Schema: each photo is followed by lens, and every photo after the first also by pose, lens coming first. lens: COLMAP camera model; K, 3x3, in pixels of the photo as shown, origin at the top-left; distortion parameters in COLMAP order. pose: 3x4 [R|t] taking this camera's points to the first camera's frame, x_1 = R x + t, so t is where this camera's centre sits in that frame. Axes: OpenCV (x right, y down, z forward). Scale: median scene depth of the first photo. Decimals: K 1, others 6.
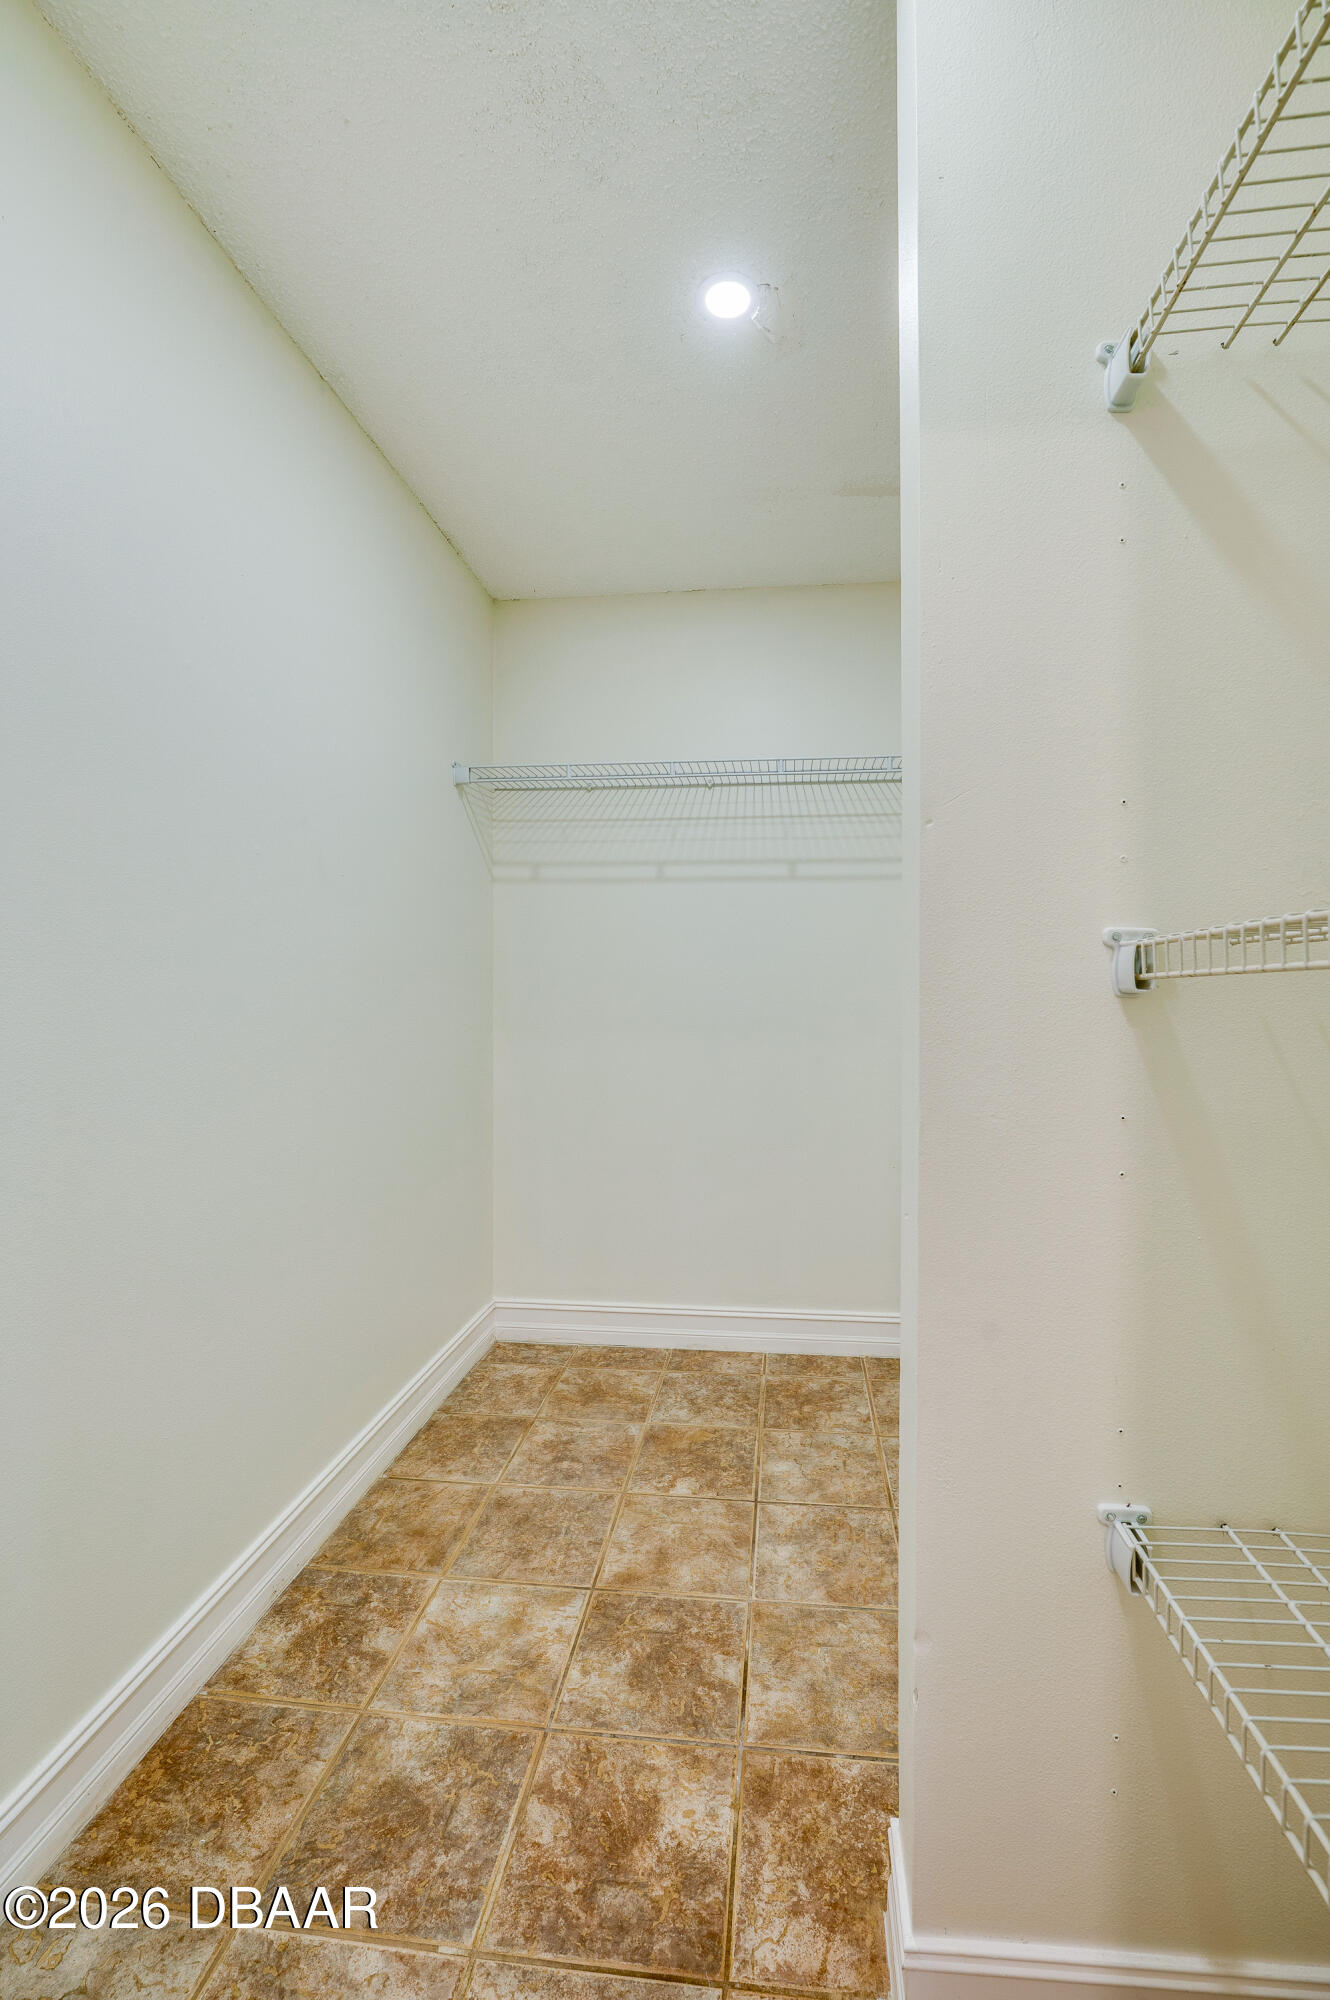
lens RADIAL K [[878.1, 0, 671.3], [0, 878.1, 1005.7], [0, 0, 1]] dist [-0.018503, 0.001036]
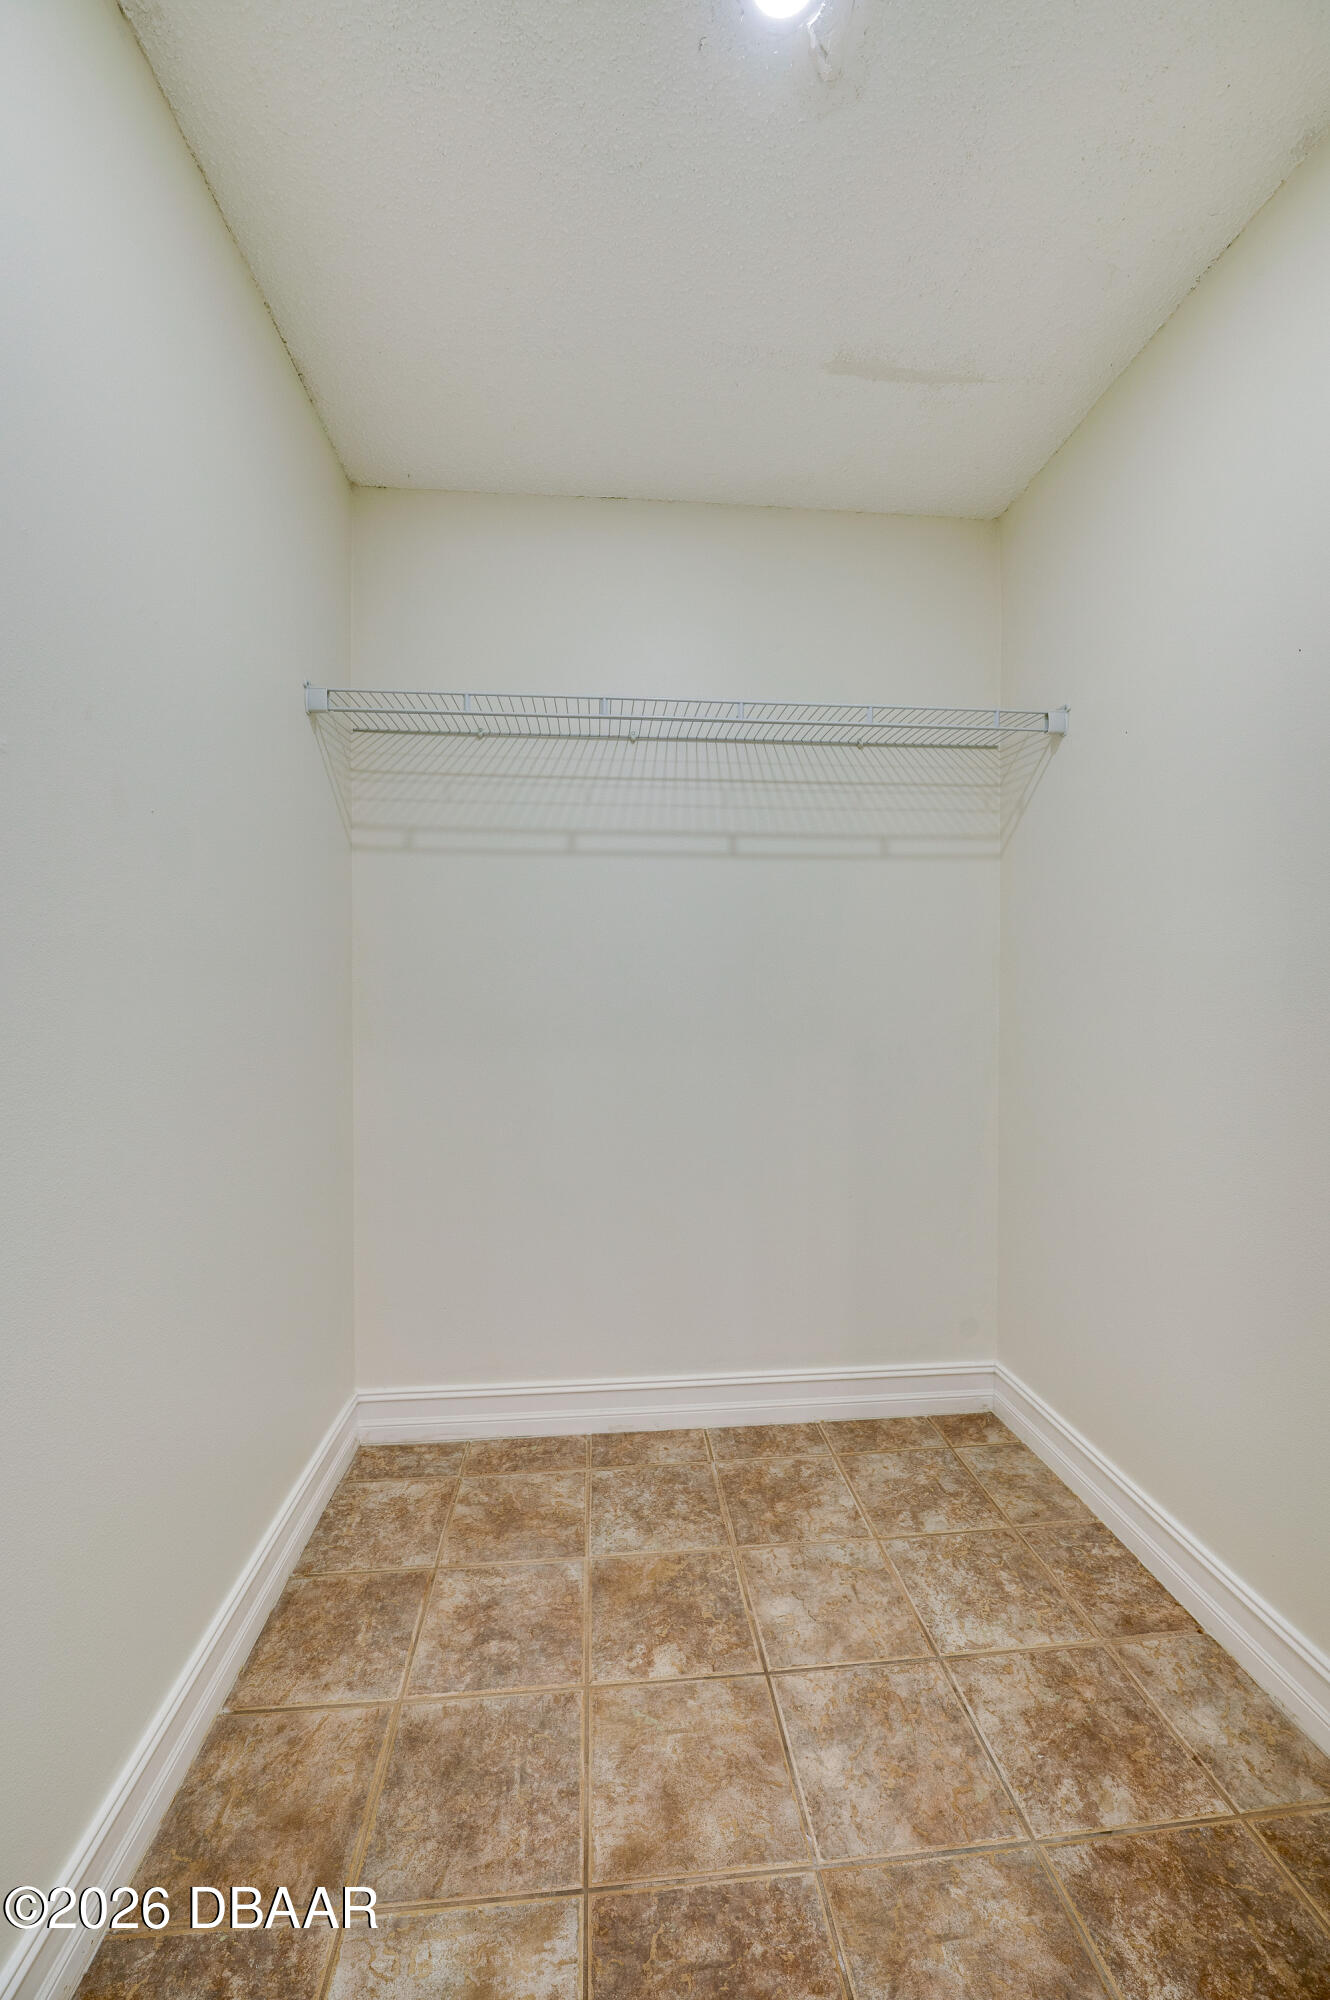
lens RADIAL K [[878.1, 0, 671.3], [0, 878.1, 1005.7], [0, 0, 1]] dist [-0.018503, 0.001036]
pose [[0.978477, -0.005929, 0.206270, -0.115171], [0.006164, 0.999981, -0.000497, -0.003163], [-0.206263, 0.001758, 0.978495, 0.249622]]
